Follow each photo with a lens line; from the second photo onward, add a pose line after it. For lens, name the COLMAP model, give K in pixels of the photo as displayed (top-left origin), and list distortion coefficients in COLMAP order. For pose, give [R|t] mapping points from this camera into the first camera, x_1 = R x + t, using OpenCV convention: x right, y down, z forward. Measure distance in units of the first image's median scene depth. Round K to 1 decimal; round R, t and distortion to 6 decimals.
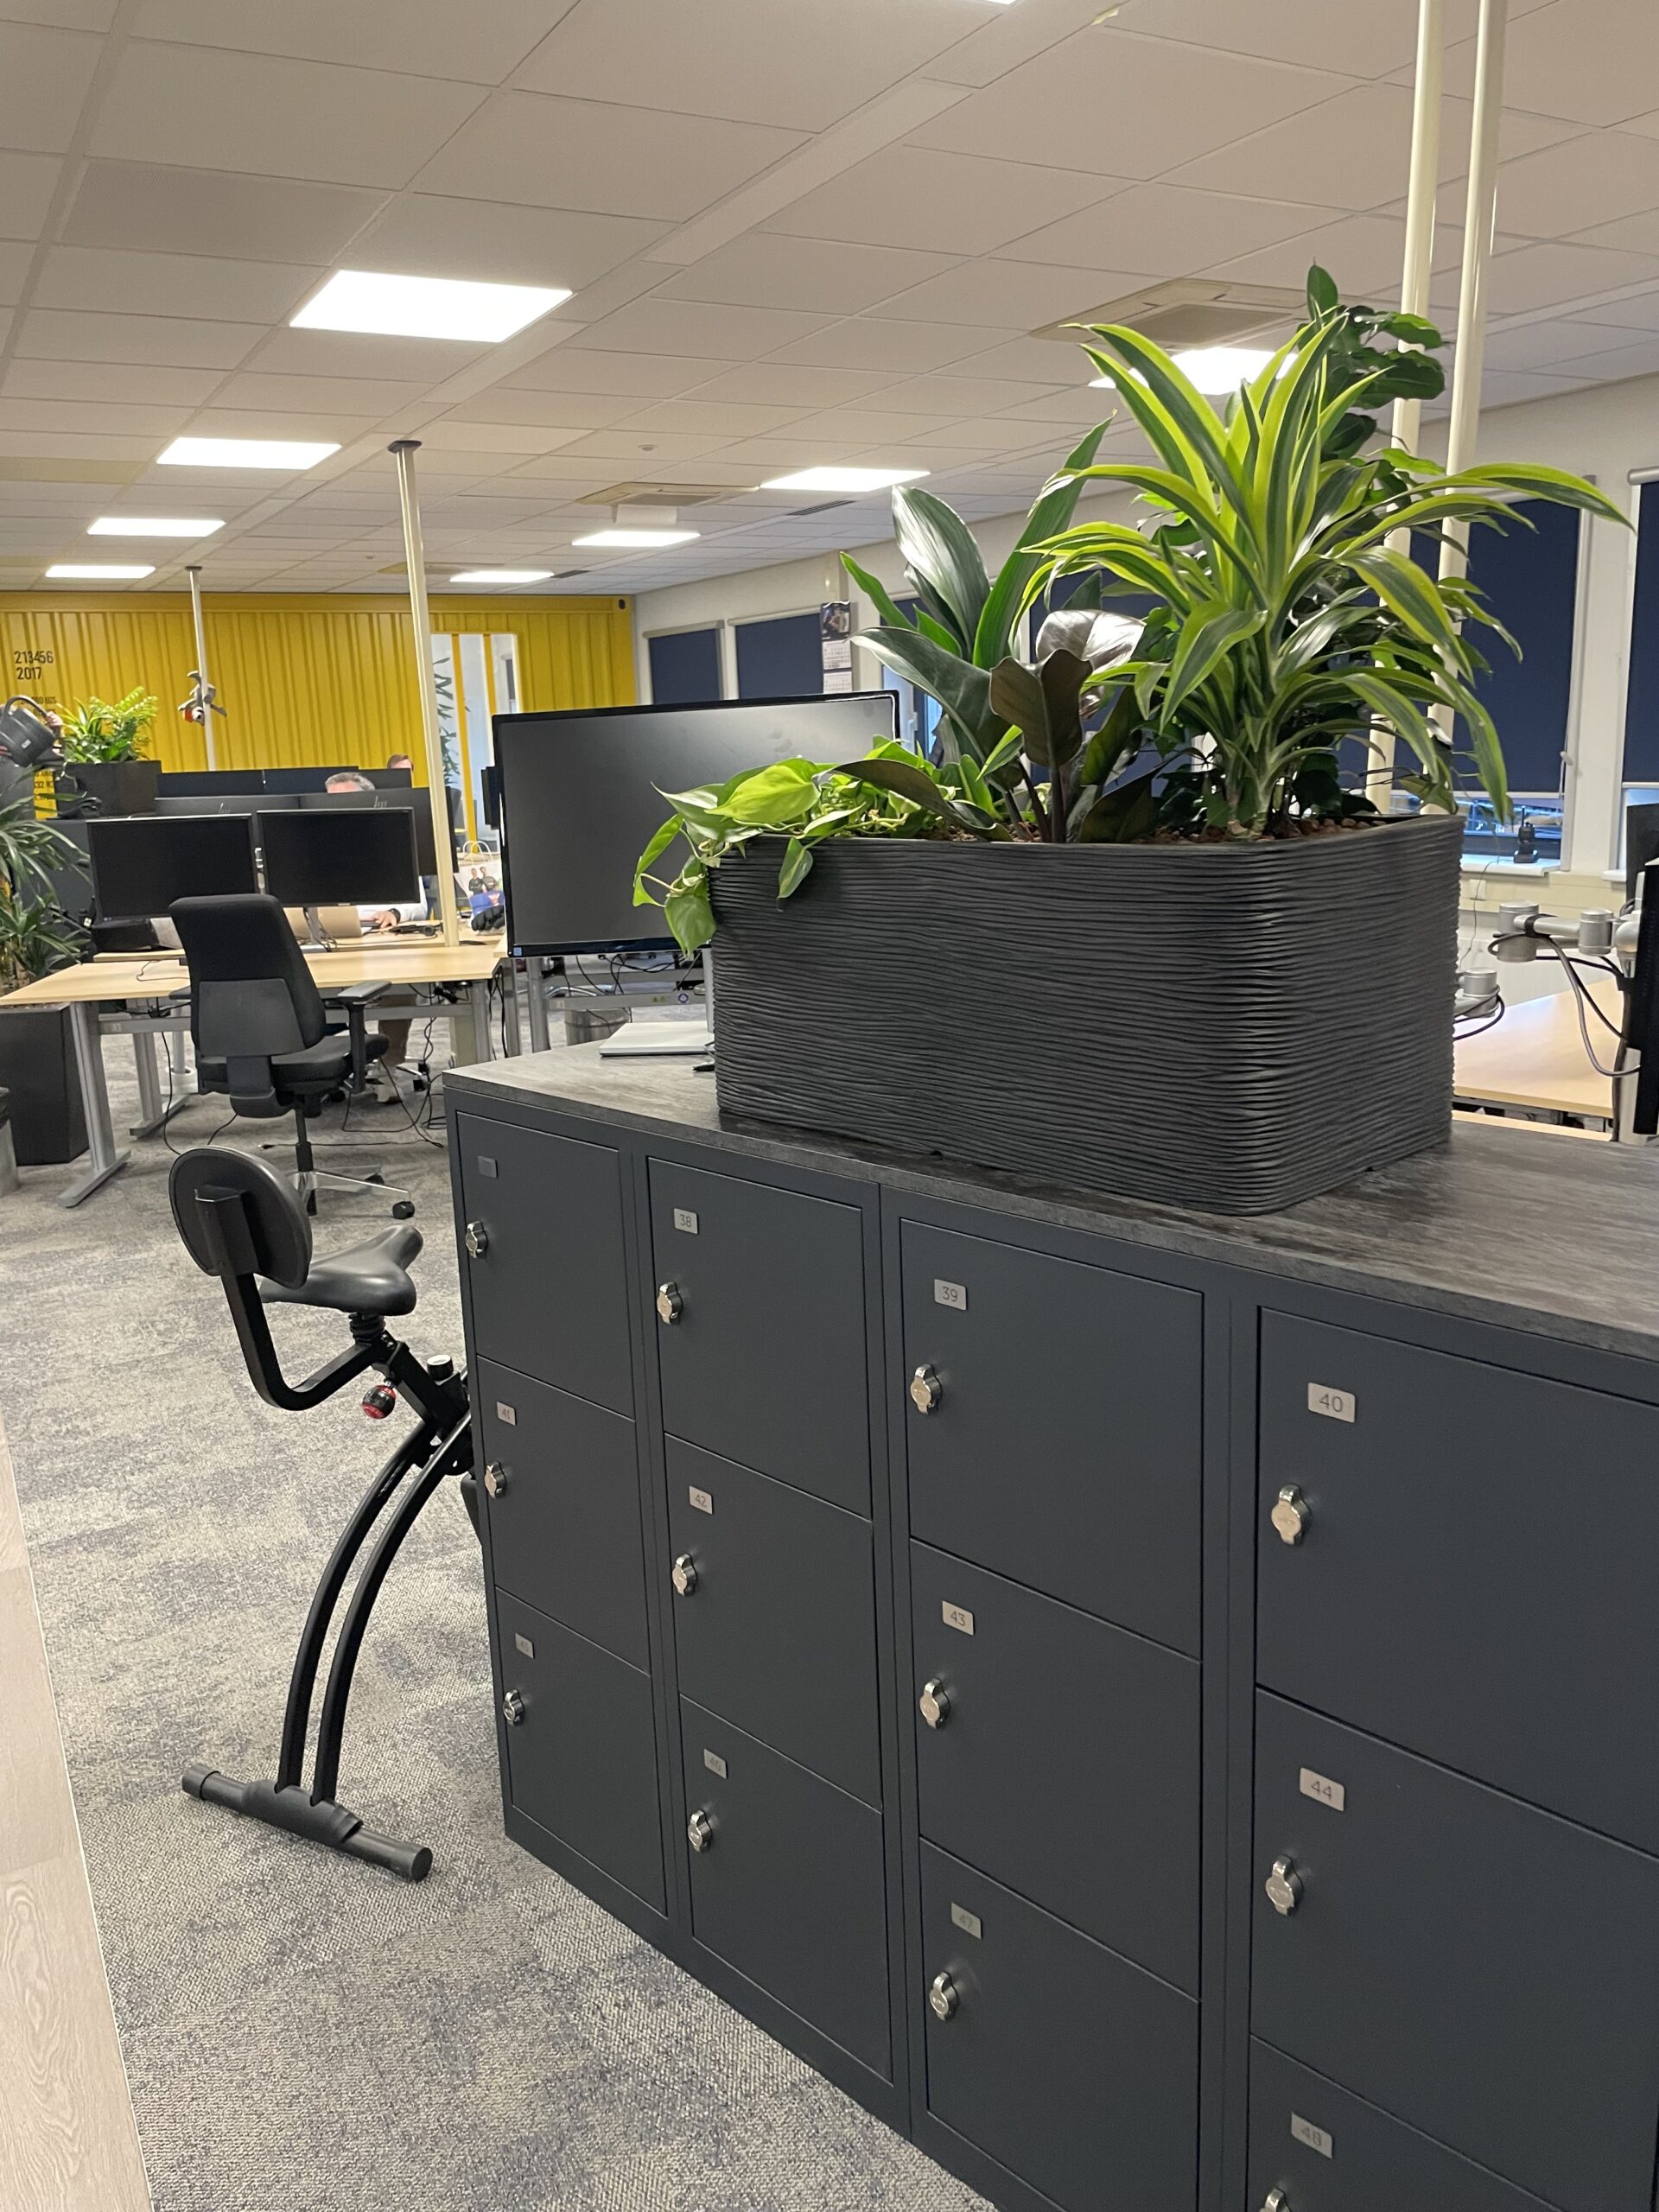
lens RADIAL K [[1662.5, 0, 833.1], [0, 1662.5, 1114.7], [0, 0, 1]] dist [0.014777, -0.060590]
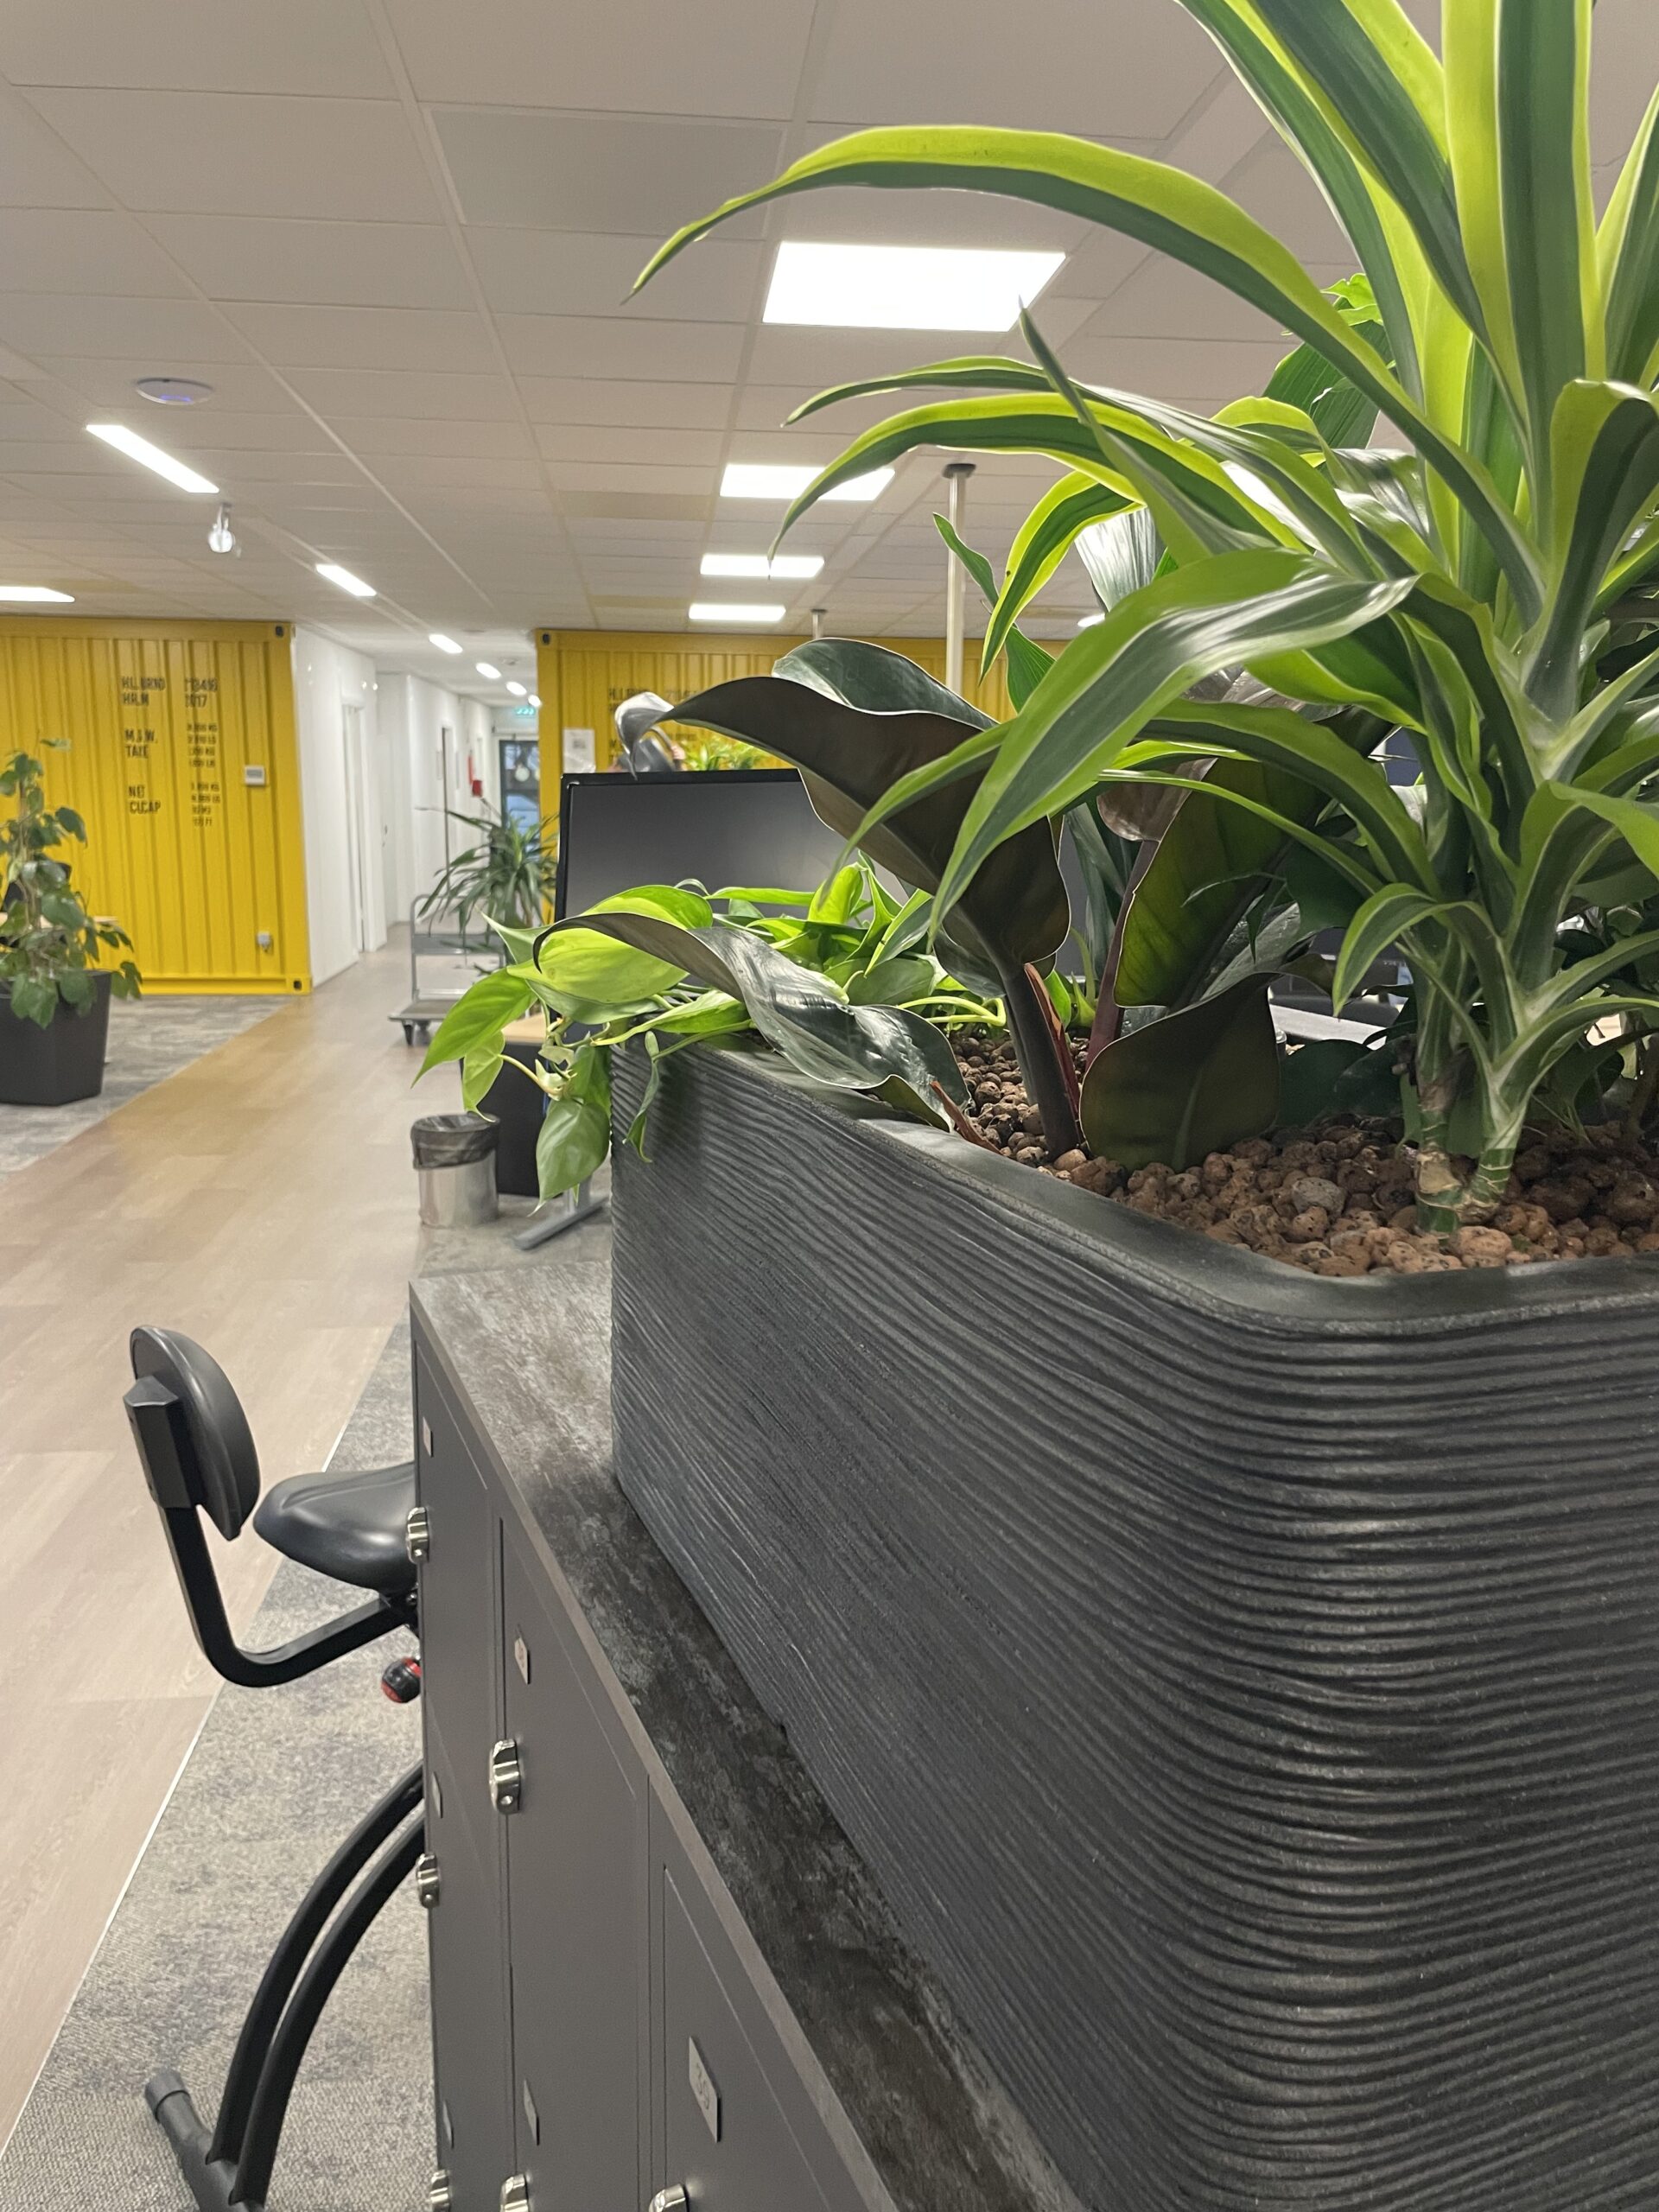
lens RADIAL K [[1659.3, 0, 824.6], [0, 1659.3, 1098.8], [0, 0, 1]] dist [0.014883, -0.011553]
pose [[0.915368, 0.117310, -0.385148, 0.152114], [-0.131701, 0.991227, -0.011096, -0.098703], [0.380468, 0.060881, 0.922788, 0.359962]]
